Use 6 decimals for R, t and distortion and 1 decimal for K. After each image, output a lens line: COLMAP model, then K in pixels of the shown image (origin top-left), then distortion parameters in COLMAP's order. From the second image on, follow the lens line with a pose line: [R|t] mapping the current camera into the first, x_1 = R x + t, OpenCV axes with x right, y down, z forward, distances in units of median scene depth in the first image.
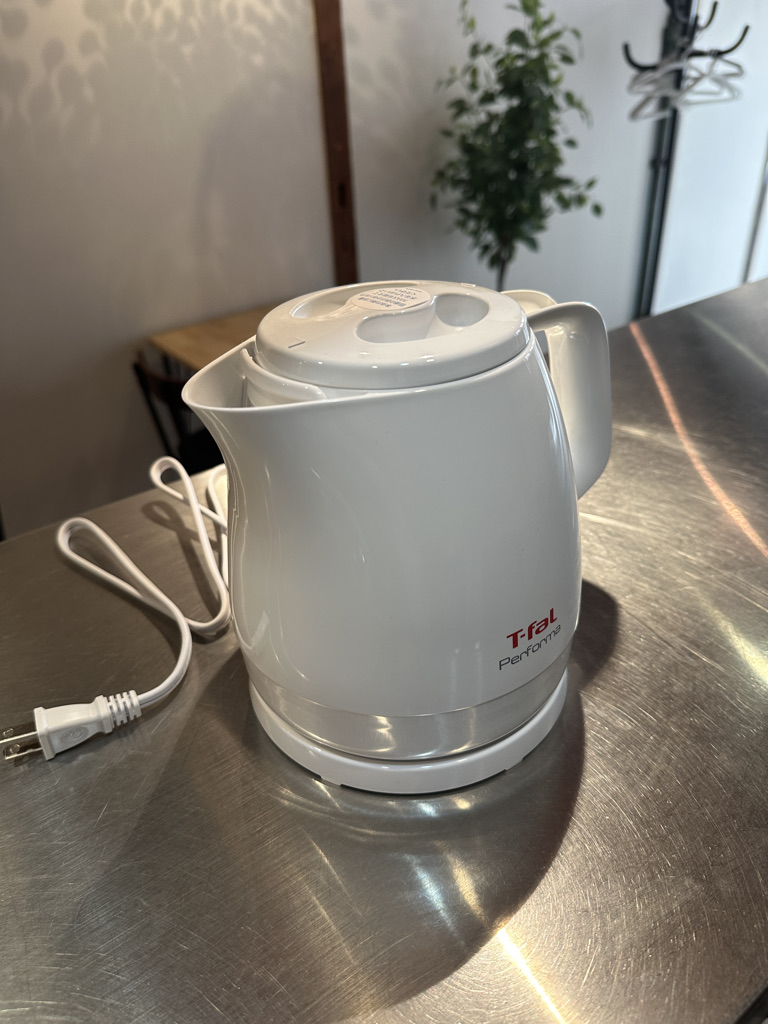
lens RADIAL K [[738.8, 0, 384.0], [0, 738.8, 512.0], [0, 0, 1]] dist [-0.002182, -0.007412]
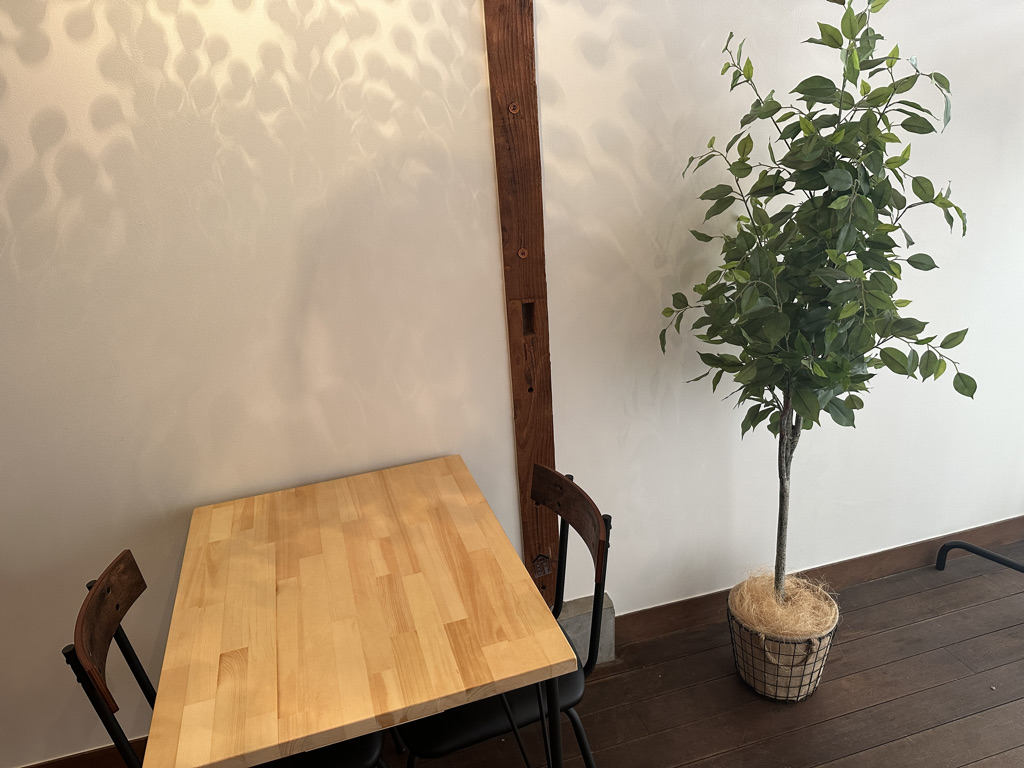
lens RADIAL K [[738.8, 0, 518.2], [0, 738.8, 421.0], [0, 0, 1]] dist [-0.002182, -0.007412]
pose [[0.951982, 0.108117, -0.286427, 0.142548], [-0.147989, 0.981513, -0.121374, -0.282466], [0.268009, 0.157934, 0.950383, 0.426180]]
